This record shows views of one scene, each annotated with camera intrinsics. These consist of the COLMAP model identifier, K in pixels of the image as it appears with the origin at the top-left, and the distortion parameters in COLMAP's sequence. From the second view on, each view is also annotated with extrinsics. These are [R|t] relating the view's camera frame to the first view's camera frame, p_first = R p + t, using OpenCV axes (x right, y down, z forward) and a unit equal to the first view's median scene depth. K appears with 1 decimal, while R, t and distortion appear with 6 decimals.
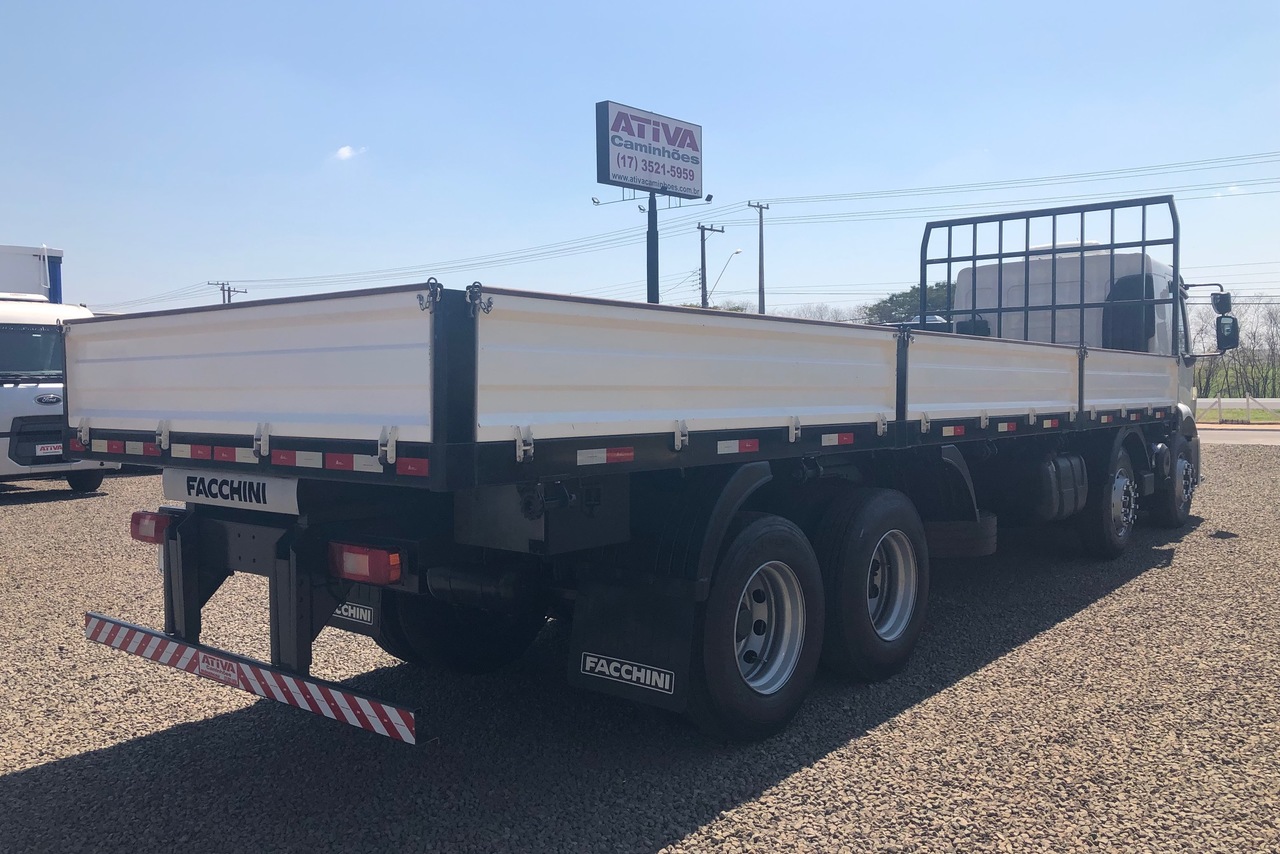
lens RADIAL K [[1118.2, 0, 640.0], [0, 1118.2, 427.0], [0, 0, 1]] dist [0.035818, -0.008090]
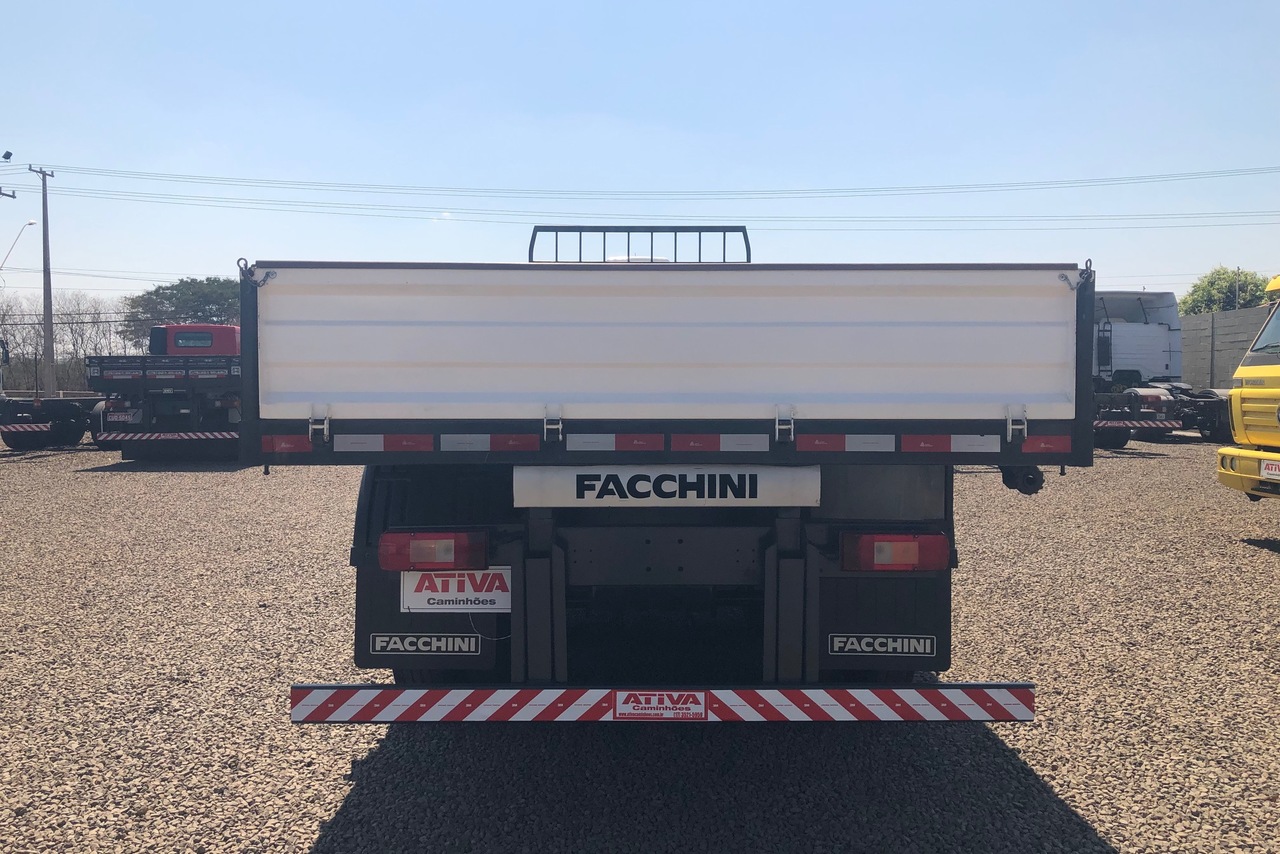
lens RADIAL K [[1118.2, 0, 640.0], [0, 1118.2, 427.0], [0, 0, 1]] dist [0.035818, -0.008090]
pose [[0.742618, -0.016029, 0.669524, -0.872011], [0.017561, 0.999836, 0.004459, 0.007272], [-0.669485, 0.008447, 0.742777, 0.371718]]
